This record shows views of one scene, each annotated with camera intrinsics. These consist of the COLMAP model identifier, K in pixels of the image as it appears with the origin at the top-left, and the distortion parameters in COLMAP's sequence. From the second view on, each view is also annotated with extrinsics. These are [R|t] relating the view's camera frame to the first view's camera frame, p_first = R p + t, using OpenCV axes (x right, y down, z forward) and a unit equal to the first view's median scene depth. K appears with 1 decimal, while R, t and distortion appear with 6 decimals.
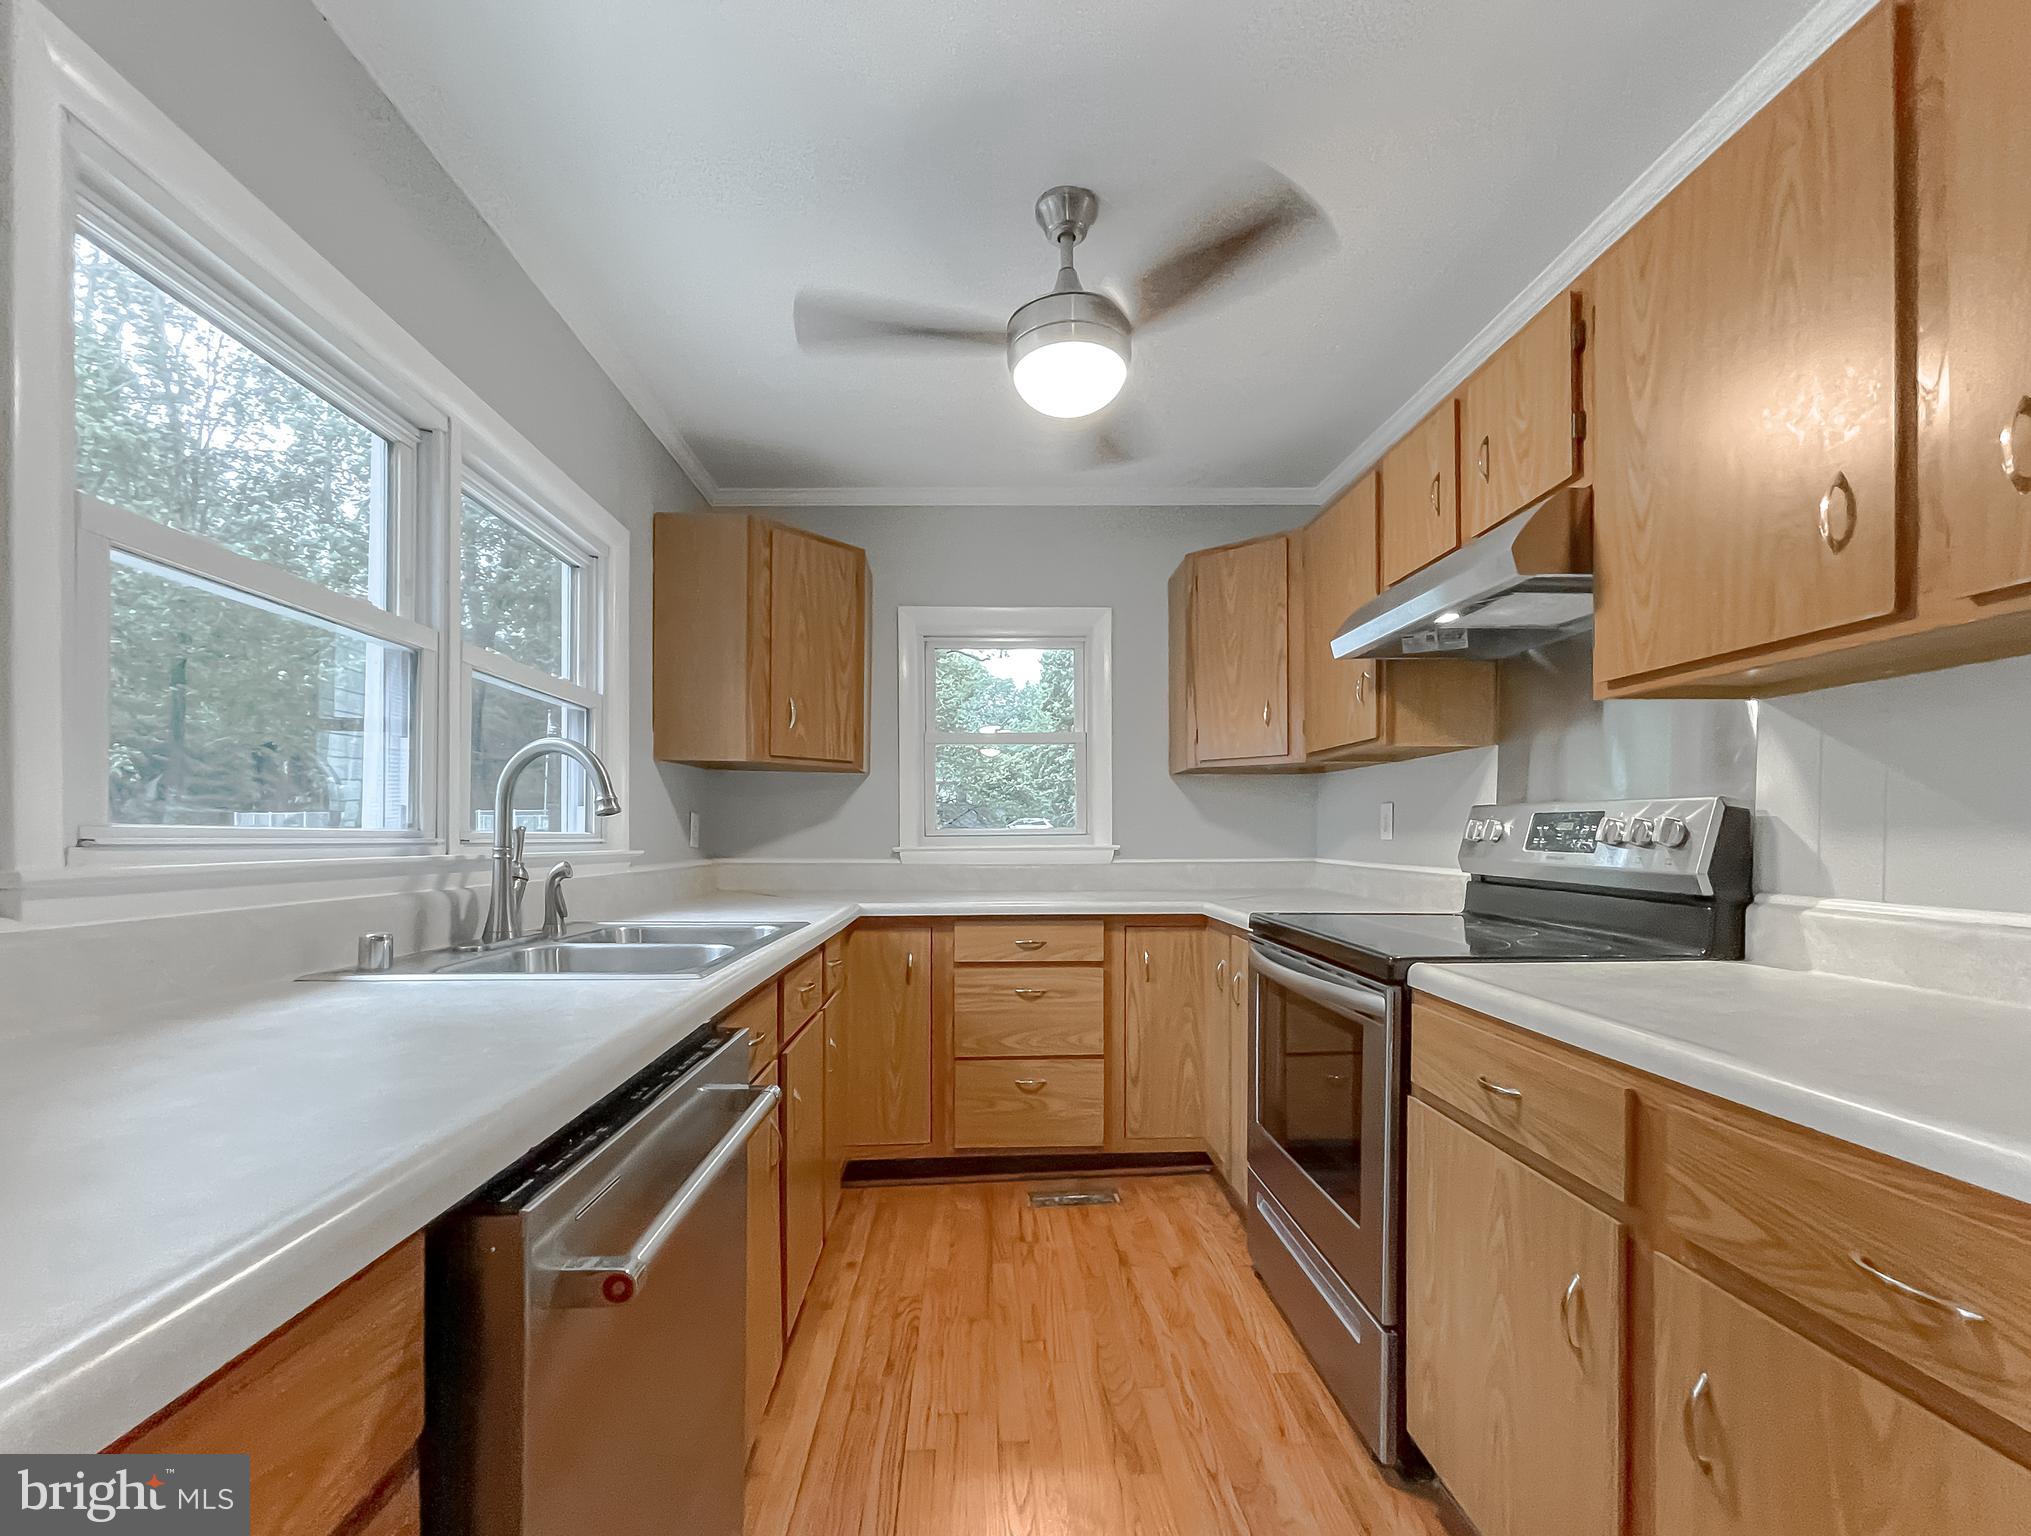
lens RADIAL K [[865.1, 0, 1011.5], [0, 865.1, 839.6], [0, 0, 1]] dist [-0.000220, -0.000078]
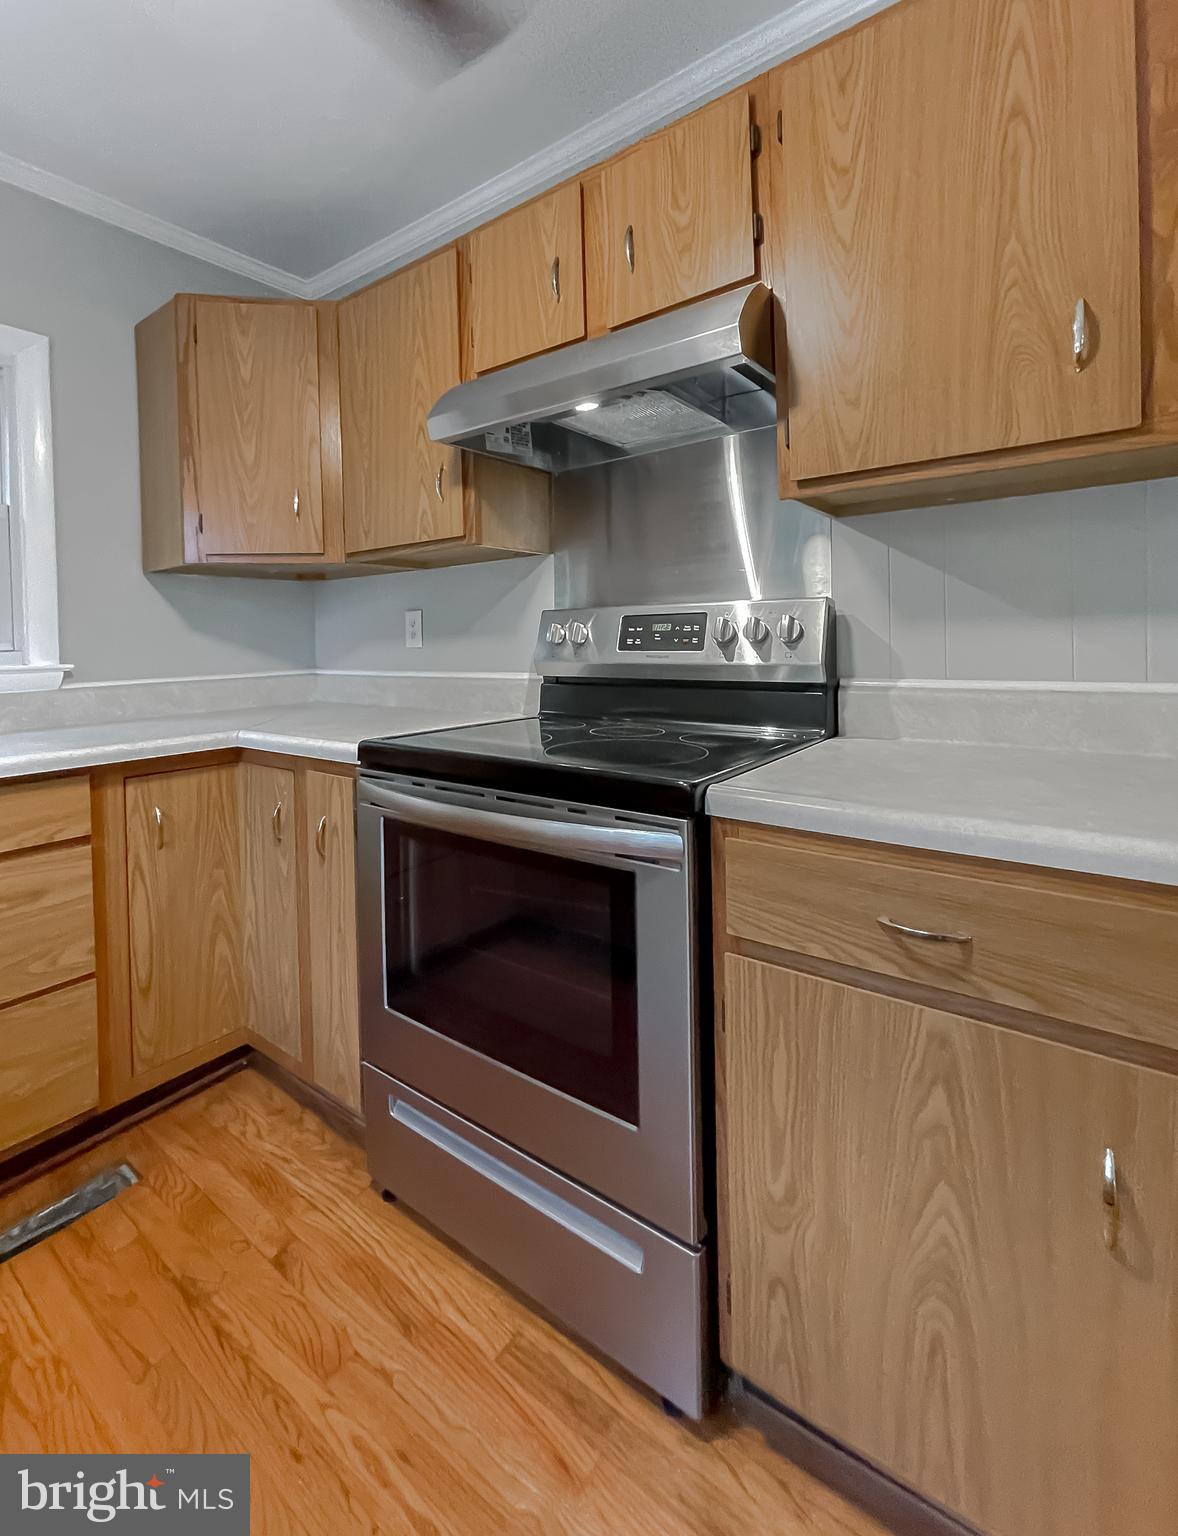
lens RADIAL K [[701.3, 0, 587.6], [0, 701.3, 649.0], [0, 0, 1]] dist [-0.011859, 0.007909]
pose [[0.640887, -0.022253, 0.767313, -0.074628], [0.027990, 0.999592, 0.005611, 0.003500], [-0.767125, 0.017882, 0.641249, 0.426549]]
